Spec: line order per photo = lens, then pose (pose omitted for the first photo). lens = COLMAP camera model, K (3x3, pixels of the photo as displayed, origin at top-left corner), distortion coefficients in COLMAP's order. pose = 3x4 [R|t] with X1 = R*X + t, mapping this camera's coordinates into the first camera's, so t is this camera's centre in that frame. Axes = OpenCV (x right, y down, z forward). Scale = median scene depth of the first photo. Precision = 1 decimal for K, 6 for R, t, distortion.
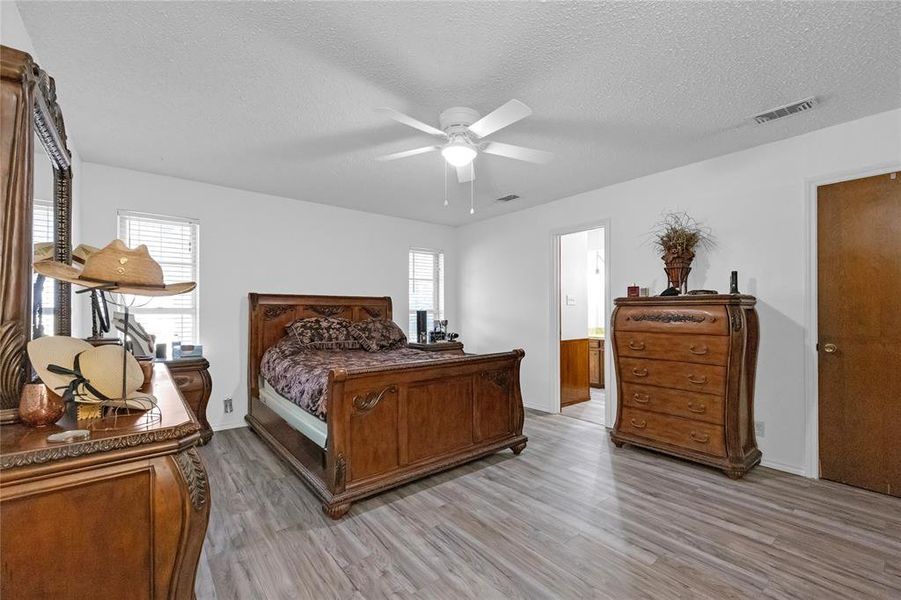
lens RADIAL K [[380.5, 0, 450.5], [0, 380.5, 300.0], [0, 0, 1]] dist [0.000380, 0.000037]
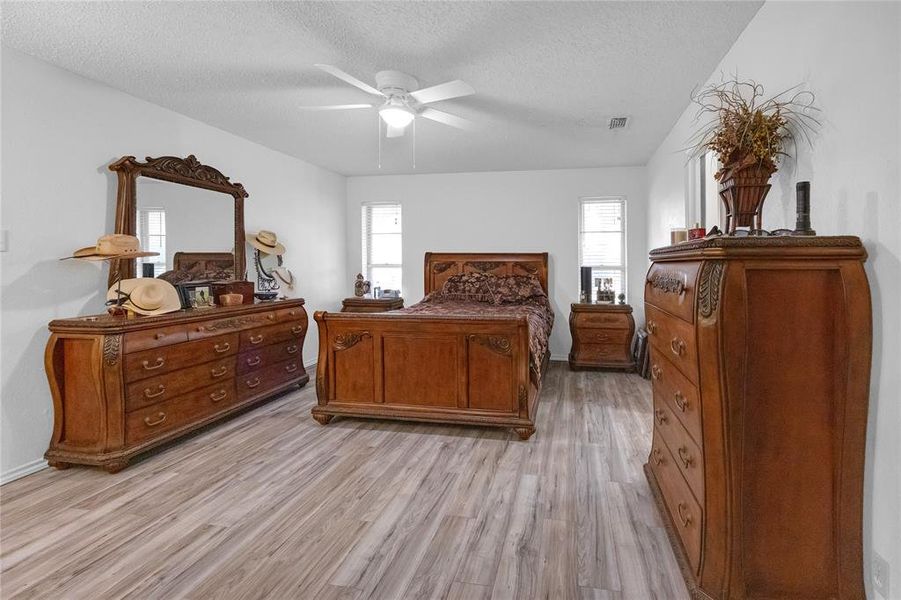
lens RADIAL K [[379.9, 0, 512.7], [0, 379.9, 256.1], [0, 0, 1]] dist [-0.012957, -0.000021]
pose [[0.670117, -0.014053, -0.742122, 0.842741], [0.016949, 0.999850, -0.003628, 0.005169], [0.742062, -0.010147, 0.670255, 0.462071]]
